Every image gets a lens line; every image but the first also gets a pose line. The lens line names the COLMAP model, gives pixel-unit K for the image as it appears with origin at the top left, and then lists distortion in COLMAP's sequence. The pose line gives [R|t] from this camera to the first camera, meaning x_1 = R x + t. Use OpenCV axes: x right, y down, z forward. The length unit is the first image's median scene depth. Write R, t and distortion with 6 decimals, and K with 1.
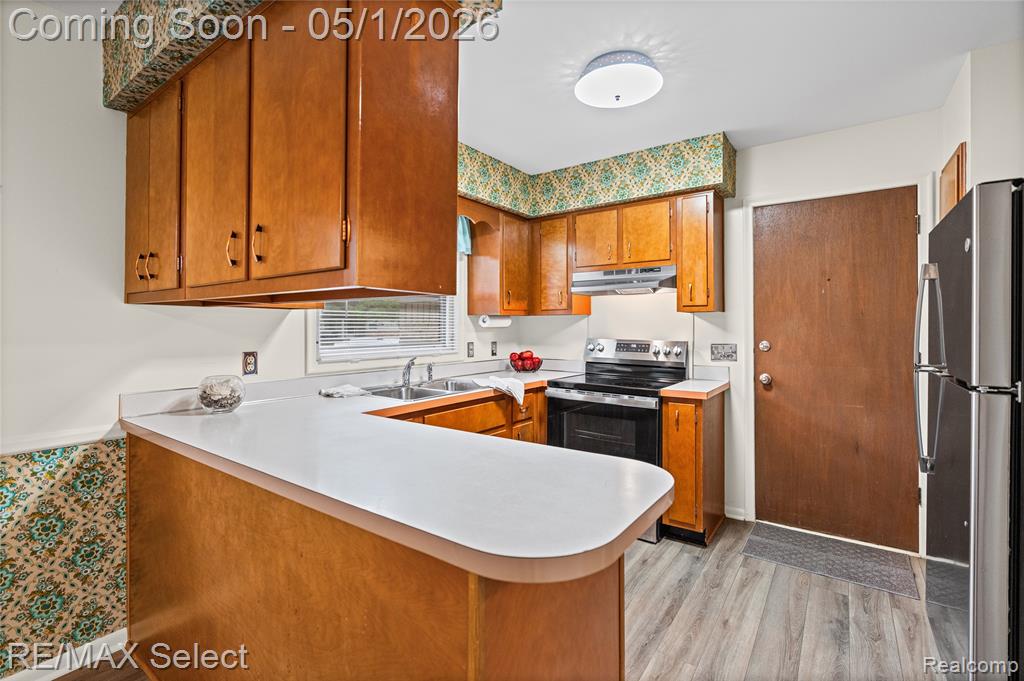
lens RADIAL K [[463.9, 0, 522.0], [0, 463.9, 324.8], [0, 0, 1]] dist [-0.010490, 0.004866]
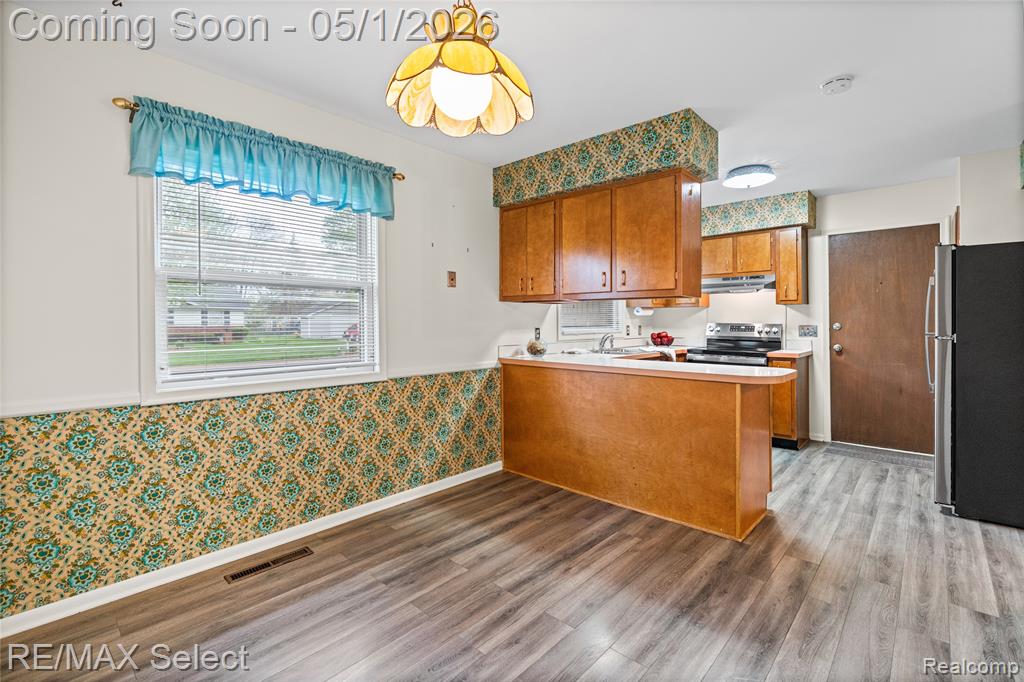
lens RADIAL K [[463.9, 0, 521.5], [0, 463.9, 317.6], [0, 0, 1]] dist [-0.010490, 0.004866]
pose [[0.992697, -0.002761, -0.120604, -0.331737], [0.002296, 0.999989, -0.003999, 0.021042], [0.120614, 0.003693, 0.992693, -0.652885]]
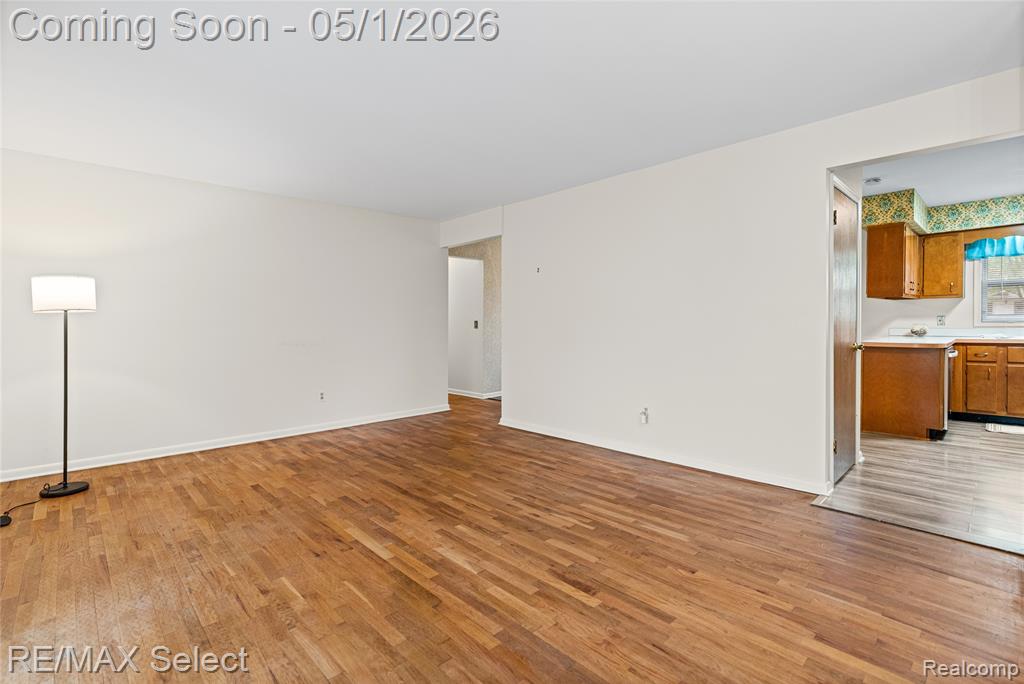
lens RADIAL K [[463.9, 0, 501.8], [0, 463.9, 338.6], [0, 0, 1]] dist [-0.010490, 0.004866]
pose [[-0.214077, 0.033259, -0.976250, 1.798277], [0.020926, 0.999347, 0.029457, 0.043468], [0.976593, -0.014123, -0.214633, -0.595903]]
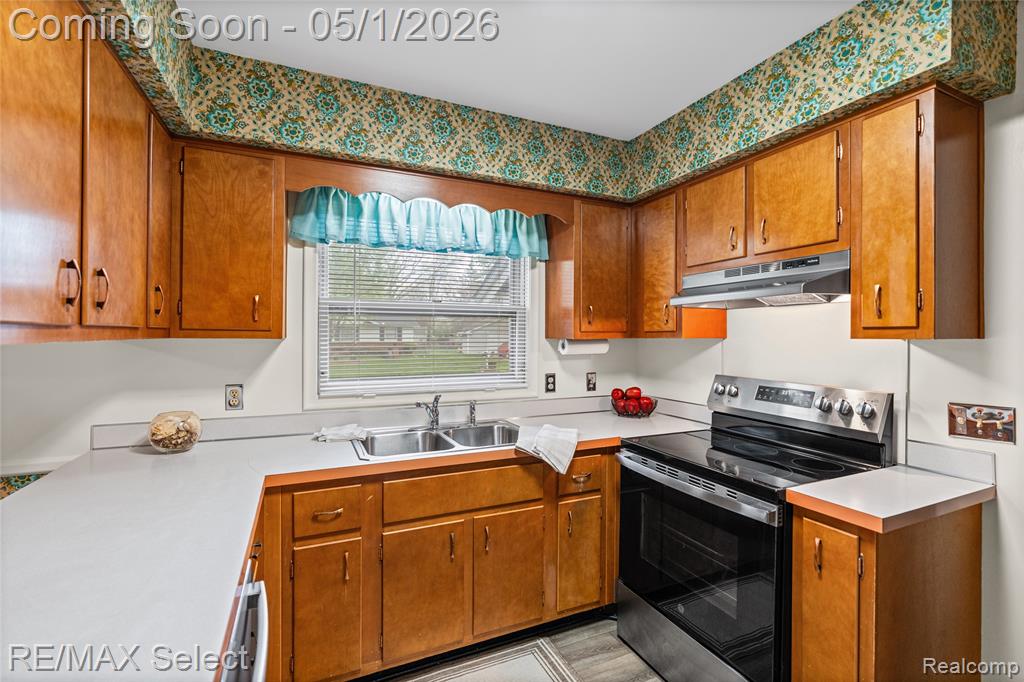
lens RADIAL K [[463.9, 0, 515.5], [0, 463.9, 337.1], [0, 0, 1]] dist [-0.010490, 0.004866]
pose [[0.864625, 0.004741, -0.502395, 0.276884], [-0.003115, 0.999987, 0.004075, -0.031776], [0.502408, -0.001959, 0.864628, 0.367831]]
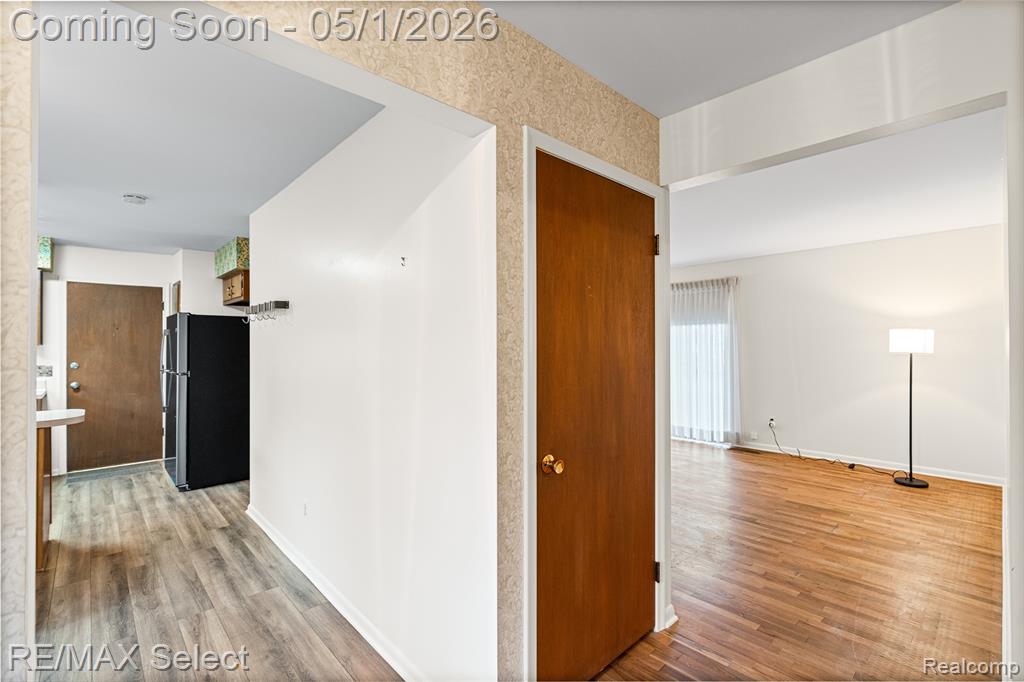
lens RADIAL K [[463.9, 0, 508.5], [0, 463.9, 339.3], [0, 0, 1]] dist [-0.010490, 0.004866]
pose [[0.221337, 0.008197, 0.975163, -0.765151], [0.000343, 0.999964, -0.008483, -0.035702], [-0.975197, 0.002212, 0.221326, -0.907189]]
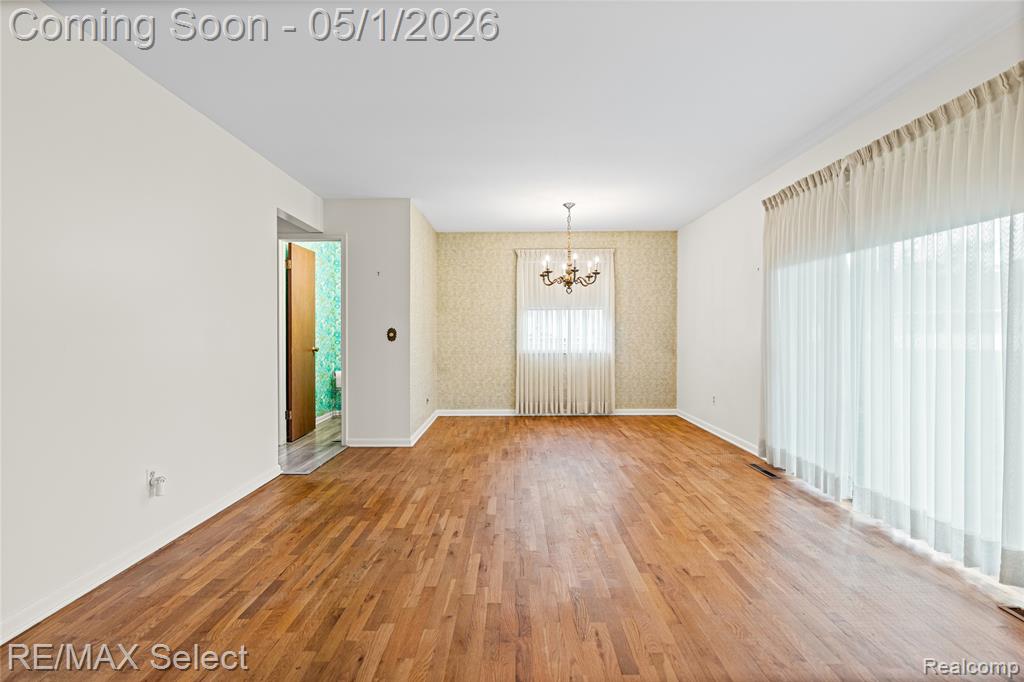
lens RADIAL K [[463.9, 0, 510.3], [0, 463.9, 342.0], [0, 0, 1]] dist [-0.010490, 0.004866]
pose [[0.825837, -0.014397, 0.563725, 0.470890], [-0.000251, 0.999665, 0.025899, 0.040823], [-0.563909, -0.021530, 0.825556, -1.517835]]
